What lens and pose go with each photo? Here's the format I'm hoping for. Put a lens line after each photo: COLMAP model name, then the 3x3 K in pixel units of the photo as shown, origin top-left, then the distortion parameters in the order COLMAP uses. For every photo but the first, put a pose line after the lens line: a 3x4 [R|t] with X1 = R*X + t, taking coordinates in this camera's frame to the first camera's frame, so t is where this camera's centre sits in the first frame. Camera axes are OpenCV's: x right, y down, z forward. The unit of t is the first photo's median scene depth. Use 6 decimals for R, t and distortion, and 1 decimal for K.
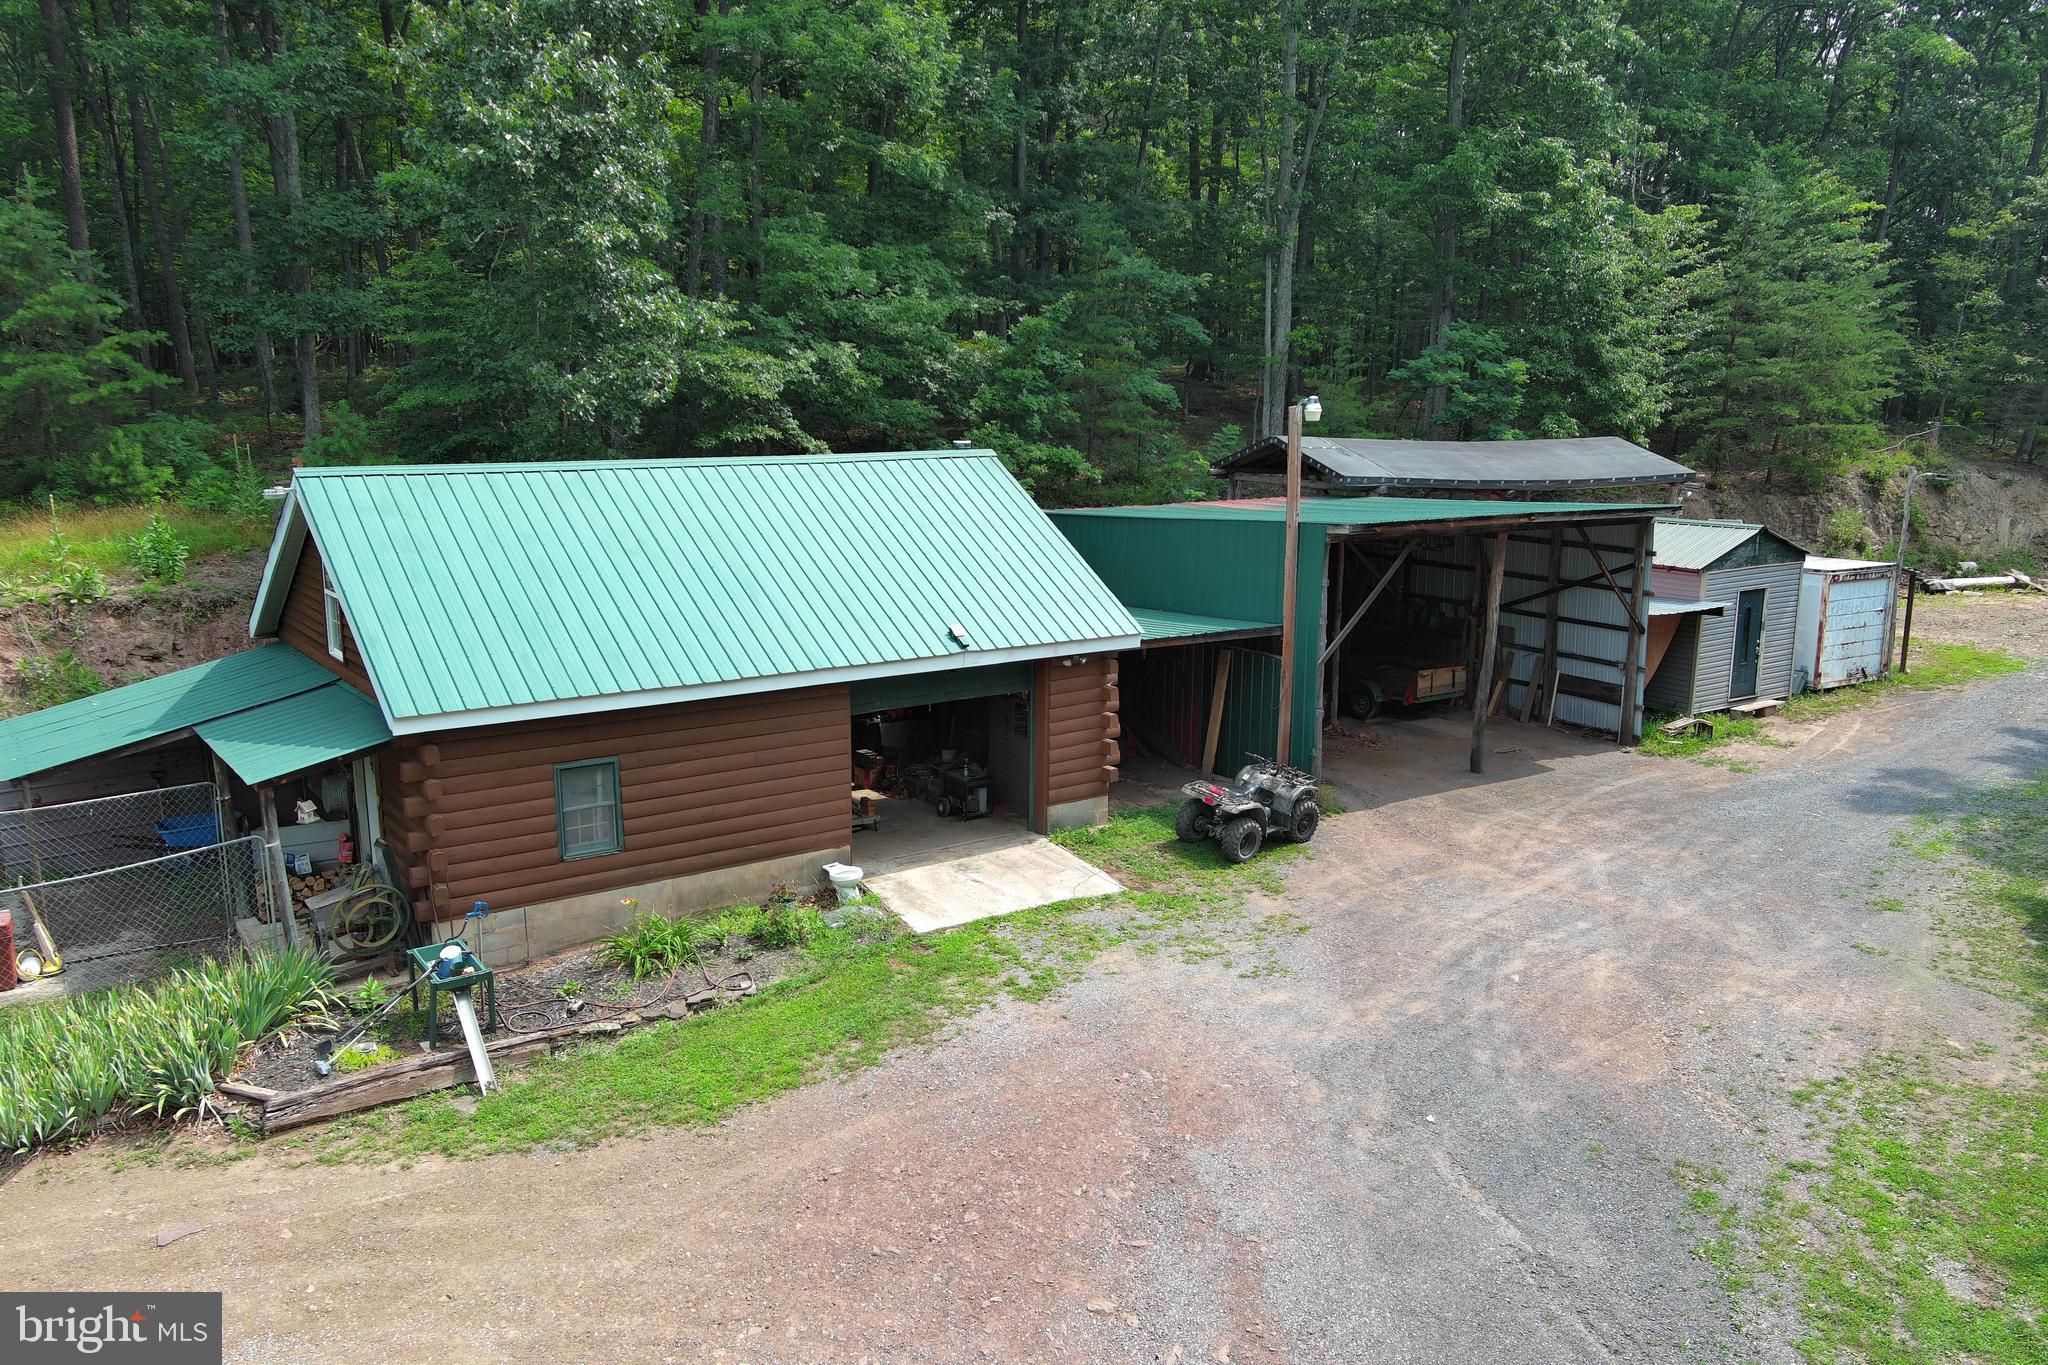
lens RADIAL K [[1581.2, 0, 1024.0], [0, 1581.2, 682.5], [0, 0, 1]] dist [0.018192, 0.008320]
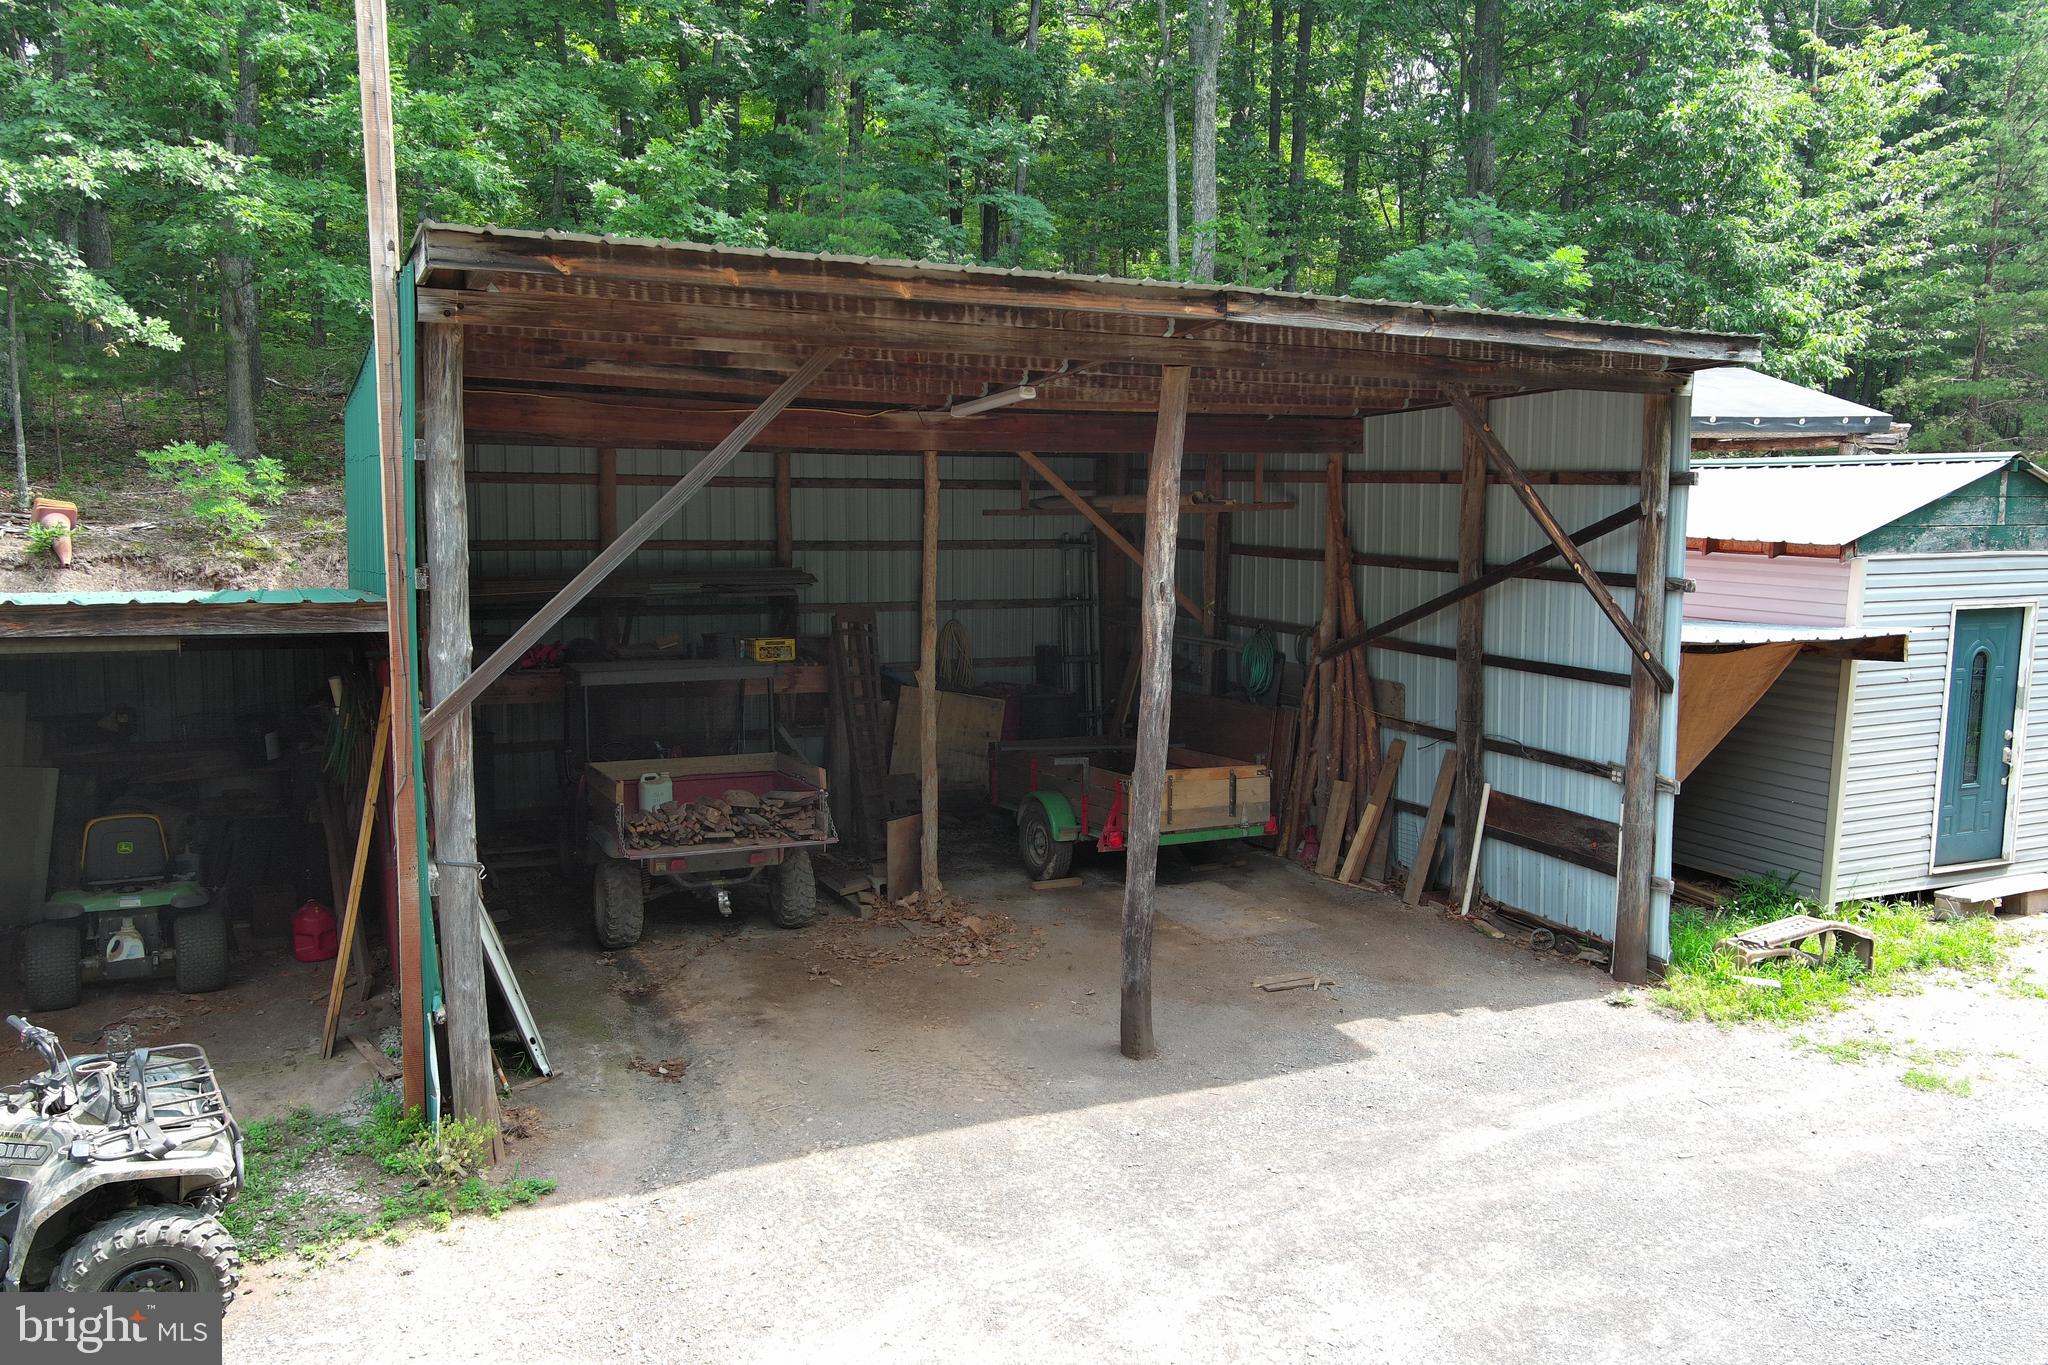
lens RADIAL K [[1581.2, 0, 1024.0], [0, 1581.2, 682.5], [0, 0, 1]] dist [0.018192, 0.008320]
pose [[0.989208, 0.025508, -0.144278, 0.275093], [-0.035407, 0.997160, -0.066467, -0.002082], [0.142173, 0.070858, 0.987302, 0.565511]]
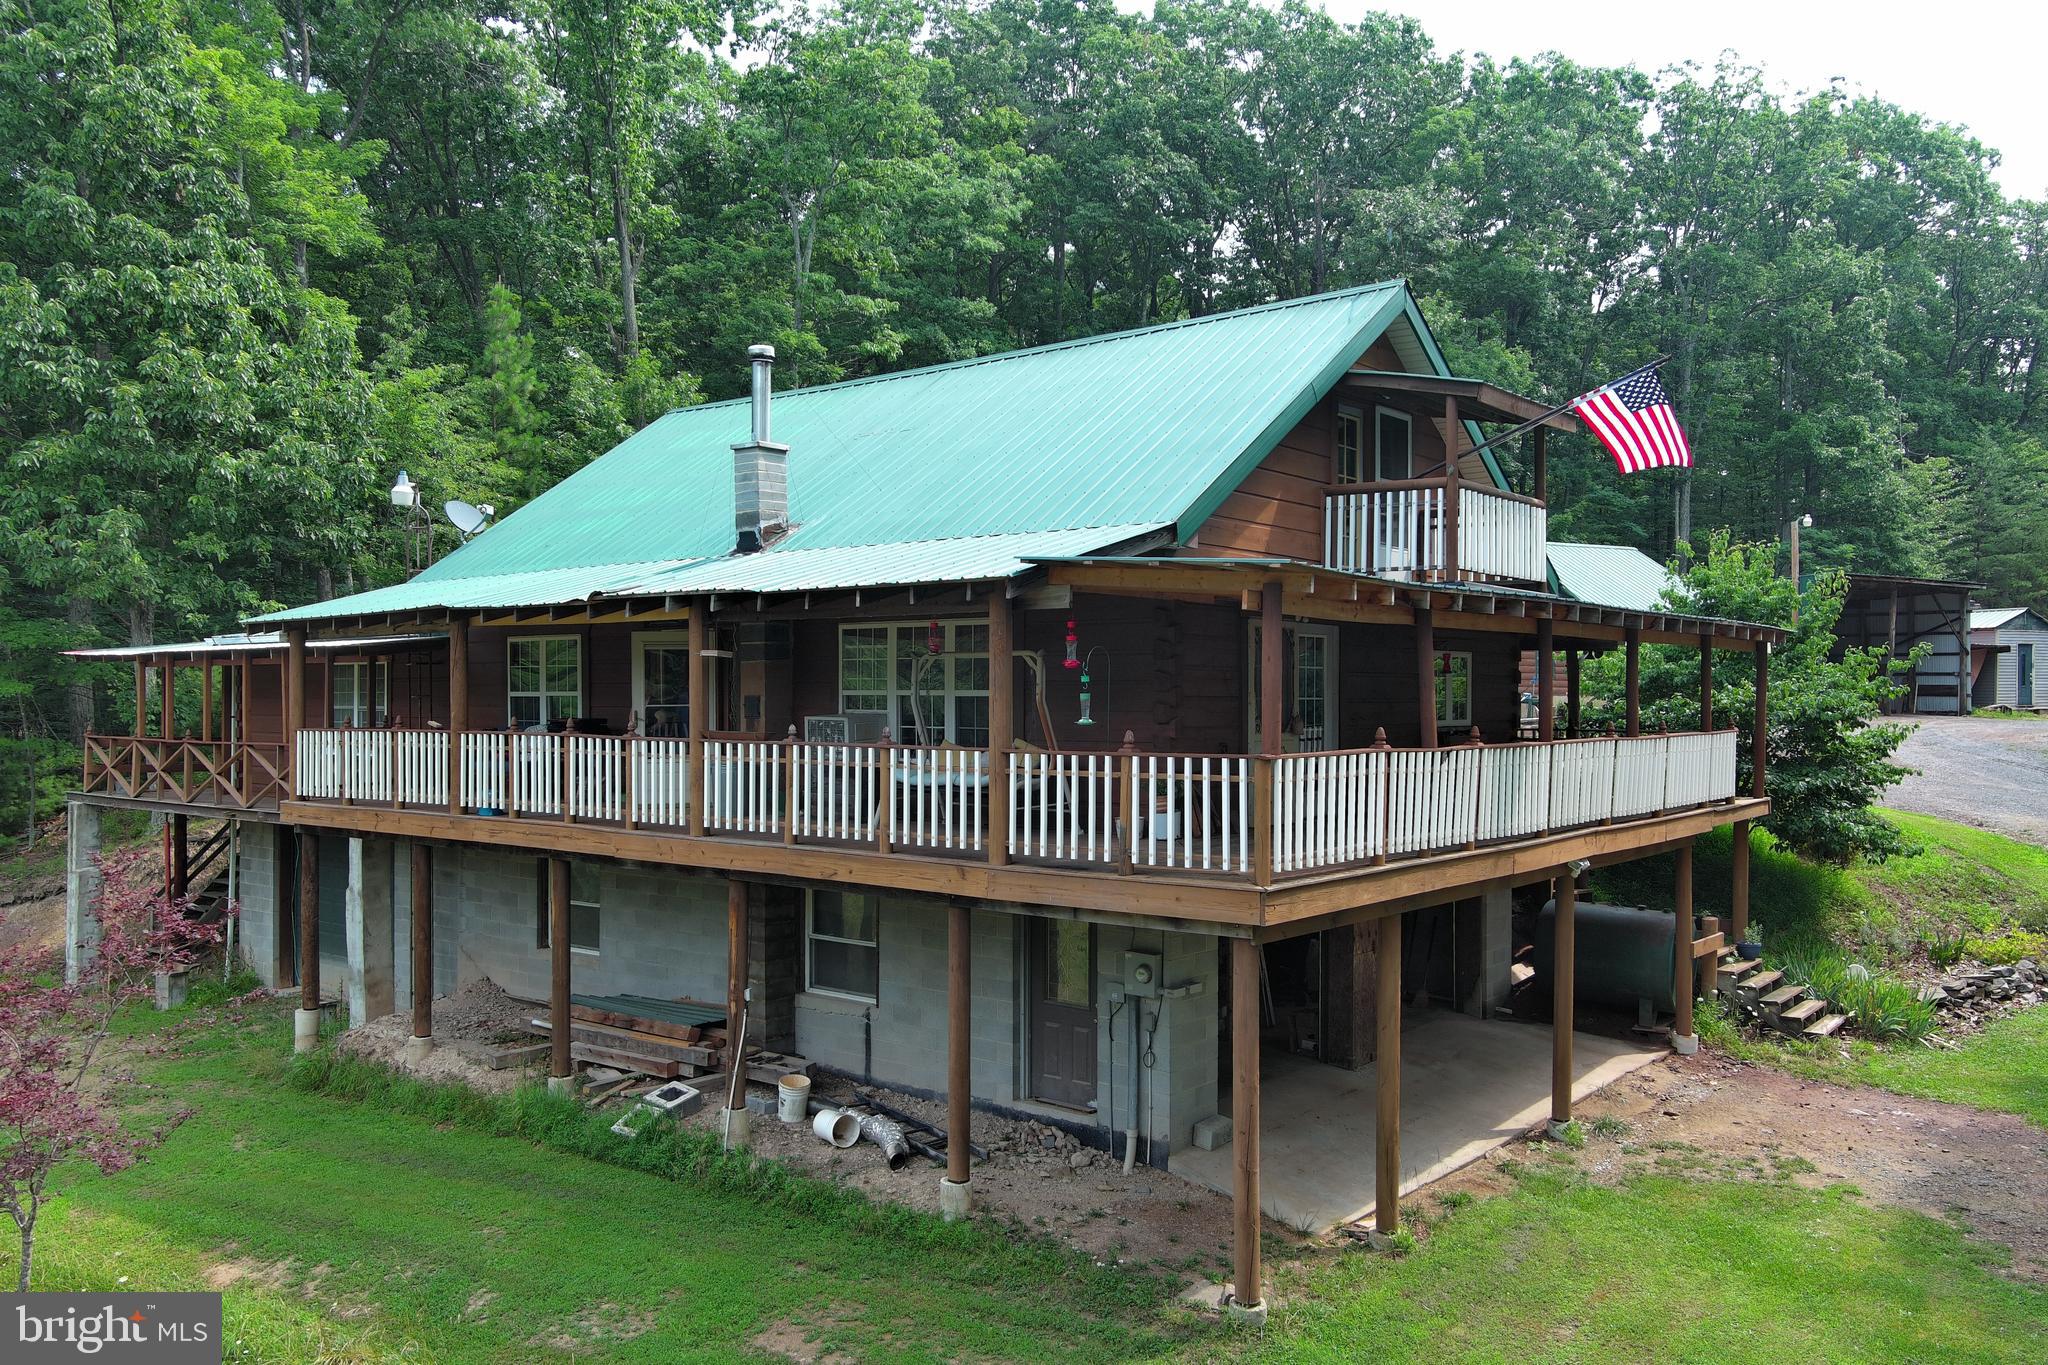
lens RADIAL K [[1581.2, 0, 1024.0], [0, 1581.2, 682.5], [0, 0, 1]] dist [0.018192, 0.008320]
pose [[0.995155, -0.003420, -0.098259, -0.501175], [-0.015878, 0.980685, -0.194951, 0.362329], [0.097028, 0.195566, 0.975879, -0.878571]]
